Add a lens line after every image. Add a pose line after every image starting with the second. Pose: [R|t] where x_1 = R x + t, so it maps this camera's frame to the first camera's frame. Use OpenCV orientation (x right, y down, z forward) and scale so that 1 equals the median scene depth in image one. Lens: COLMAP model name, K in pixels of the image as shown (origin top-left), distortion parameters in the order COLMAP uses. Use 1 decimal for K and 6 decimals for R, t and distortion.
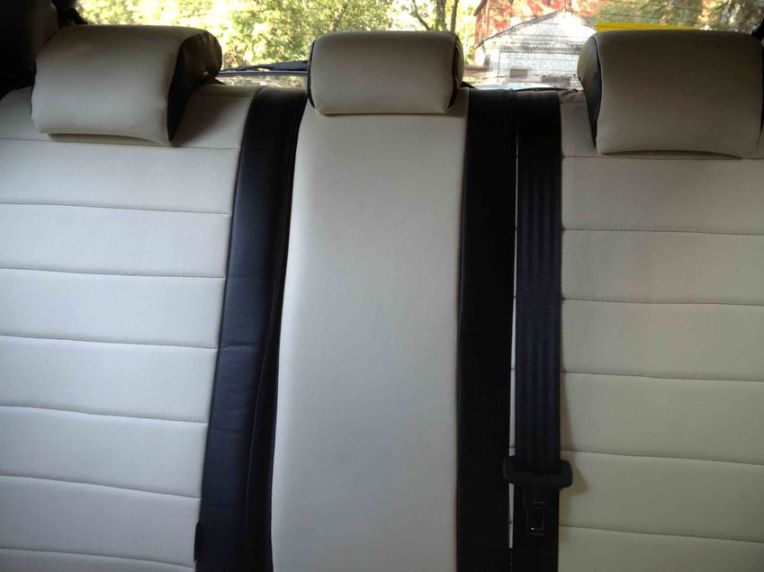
lens RADIAL K [[731.2, 0, 389.3], [0, 731.2, 281.4], [0, 0, 1]] dist [0.161983, -0.352517]
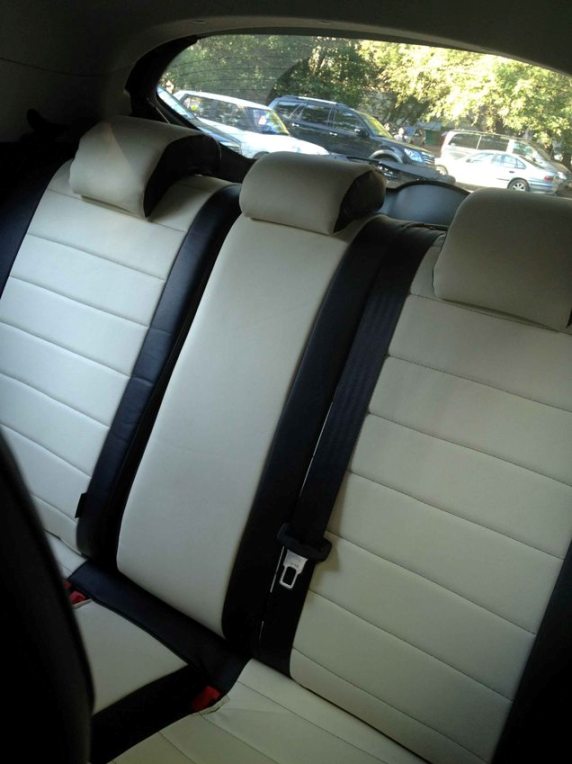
lens RADIAL K [[731.2, 0, 286.0], [0, 731.2, 382.0], [0, 0, 1]] dist [0.161983, -0.352517]
pose [[0.884200, 0.265064, -0.384619, 0.496887], [-0.239759, 0.964198, 0.113306, -0.111038], [0.400883, -0.007969, 0.916095, -0.107307]]
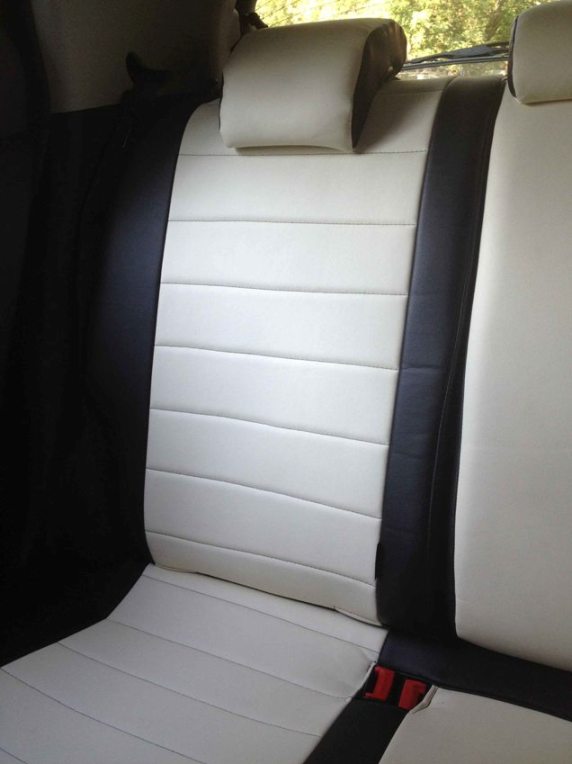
lens RADIAL K [[731.2, 0, 286.0], [0, 731.2, 382.0], [0, 0, 1]] dist [0.161983, -0.352517]
pose [[0.943999, 0.044848, -0.326886, -0.054068], [-0.002877, 0.991800, 0.127764, -0.013755], [0.329936, -0.119668, 0.936388, 0.052268]]
